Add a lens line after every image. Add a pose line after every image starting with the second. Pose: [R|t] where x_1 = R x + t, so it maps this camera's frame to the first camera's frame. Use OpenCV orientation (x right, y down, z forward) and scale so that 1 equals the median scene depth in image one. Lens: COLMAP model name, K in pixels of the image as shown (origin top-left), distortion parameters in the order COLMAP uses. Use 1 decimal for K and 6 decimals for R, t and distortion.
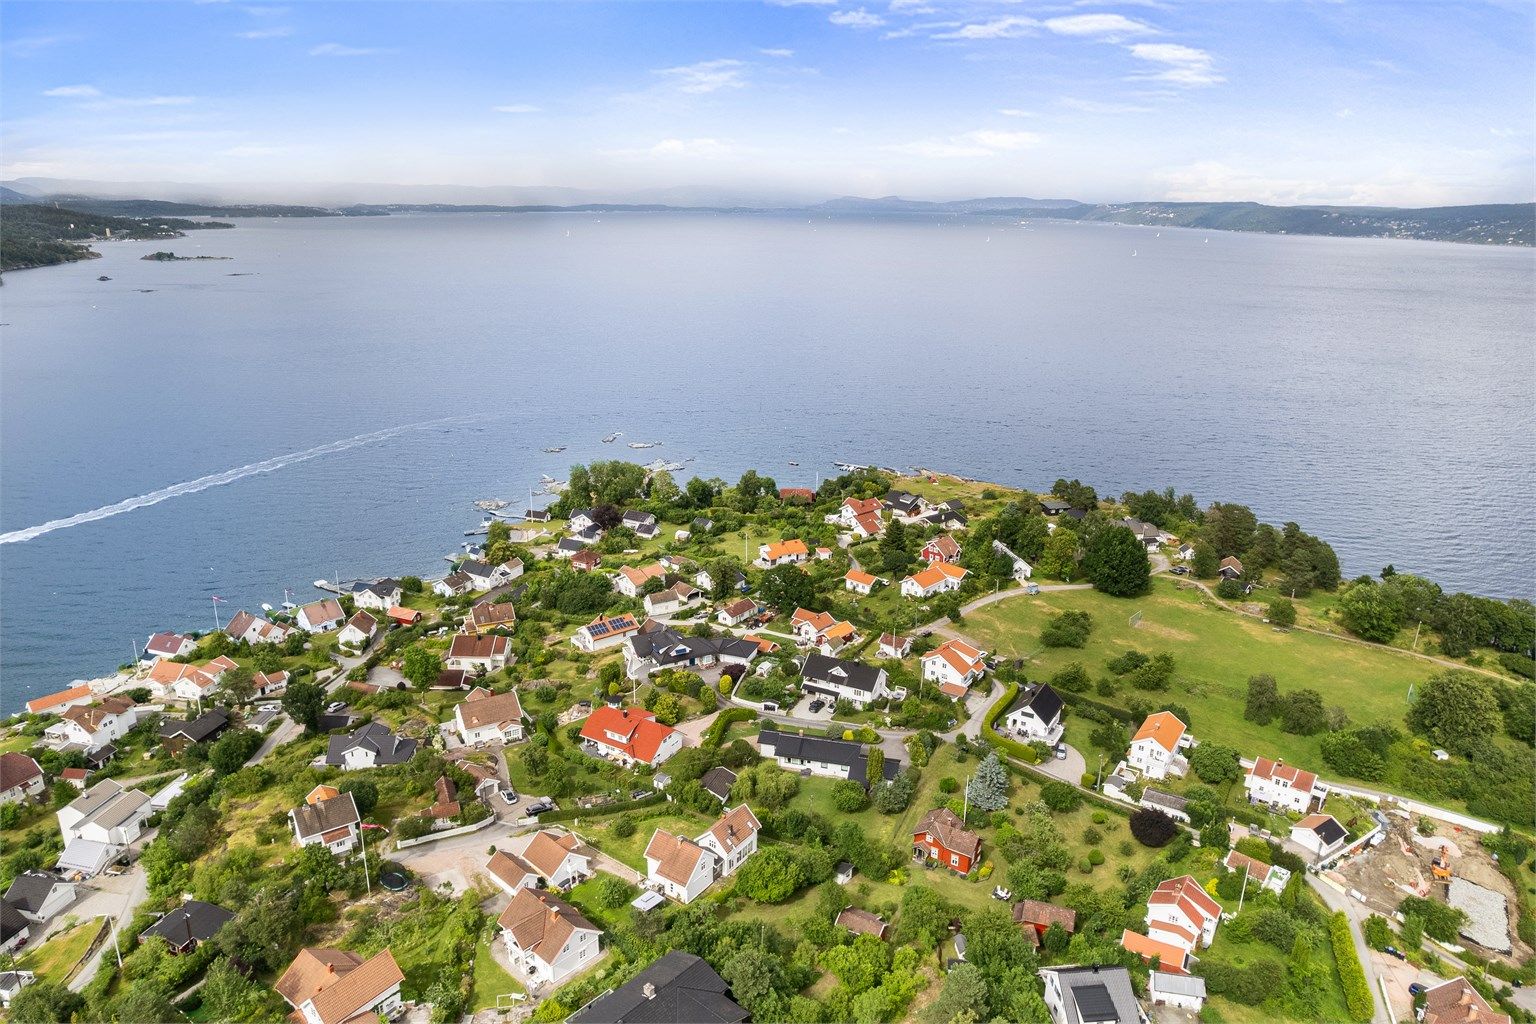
lens RADIAL K [[950.4, 0, 768.0], [0, 950.4, 512.0], [0, 0, 1]] dist [-0.069747, 0.051437]
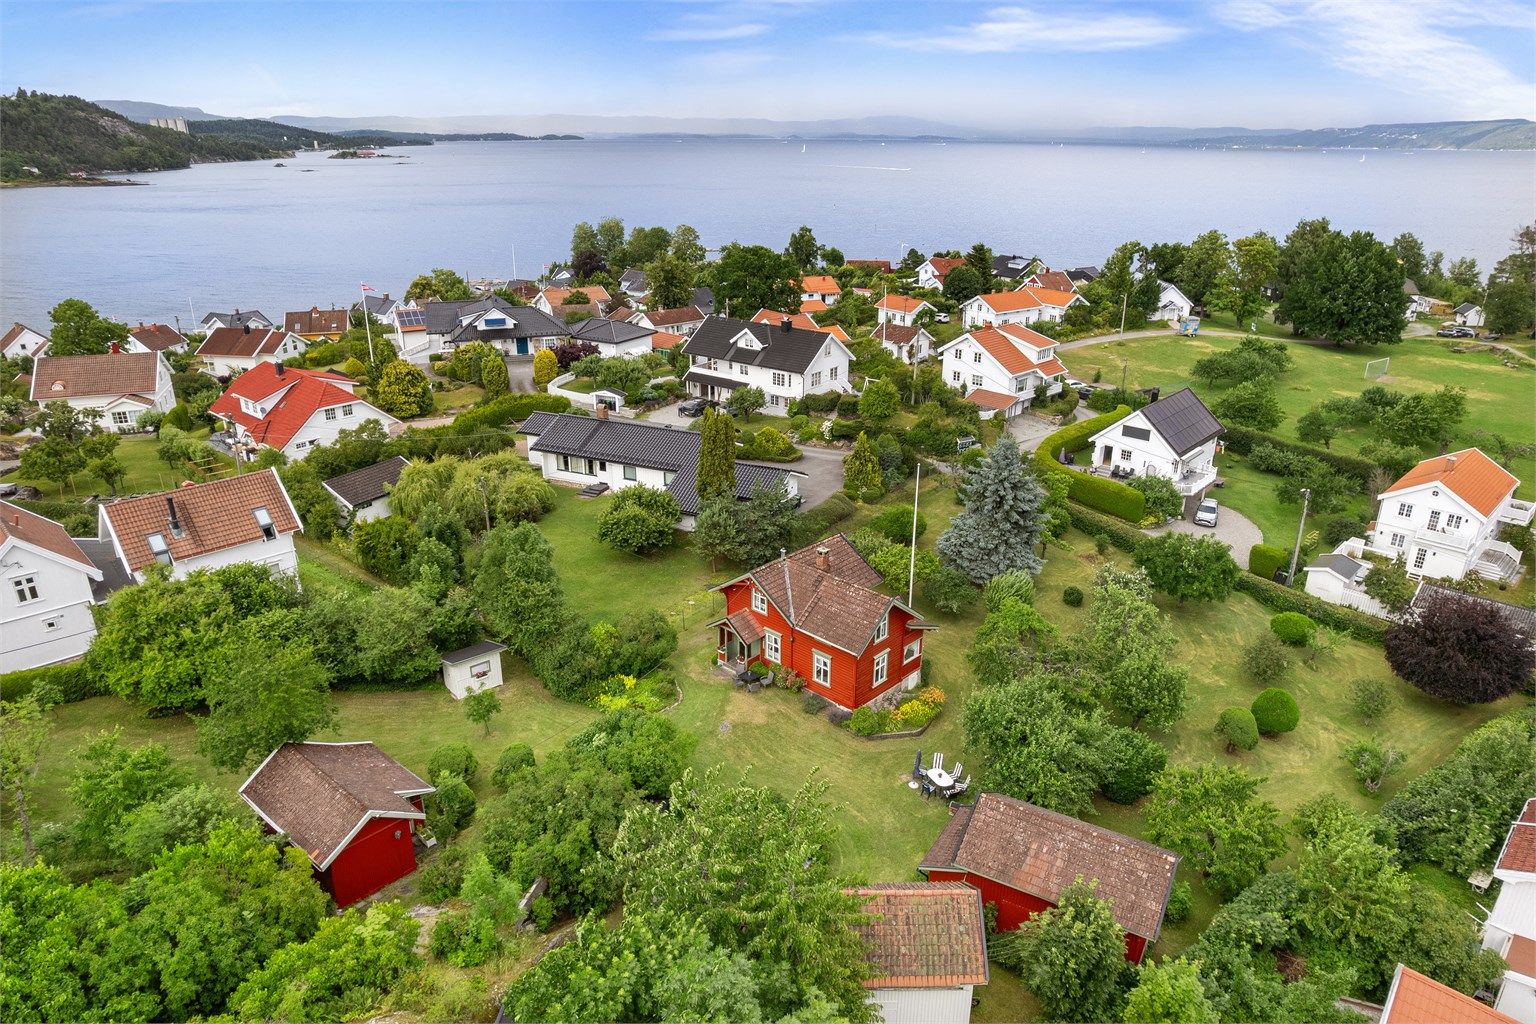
lens RADIAL K [[950.4, 0, 768.0], [0, 950.4, 512.0], [0, 0, 1]] dist [-0.069747, 0.051437]
pose [[0.983090, 0.056796, -0.174095, 0.181988], [-0.042905, 0.995663, 0.082547, 0.223114], [0.178028, -0.073682, 0.981263, 0.520005]]
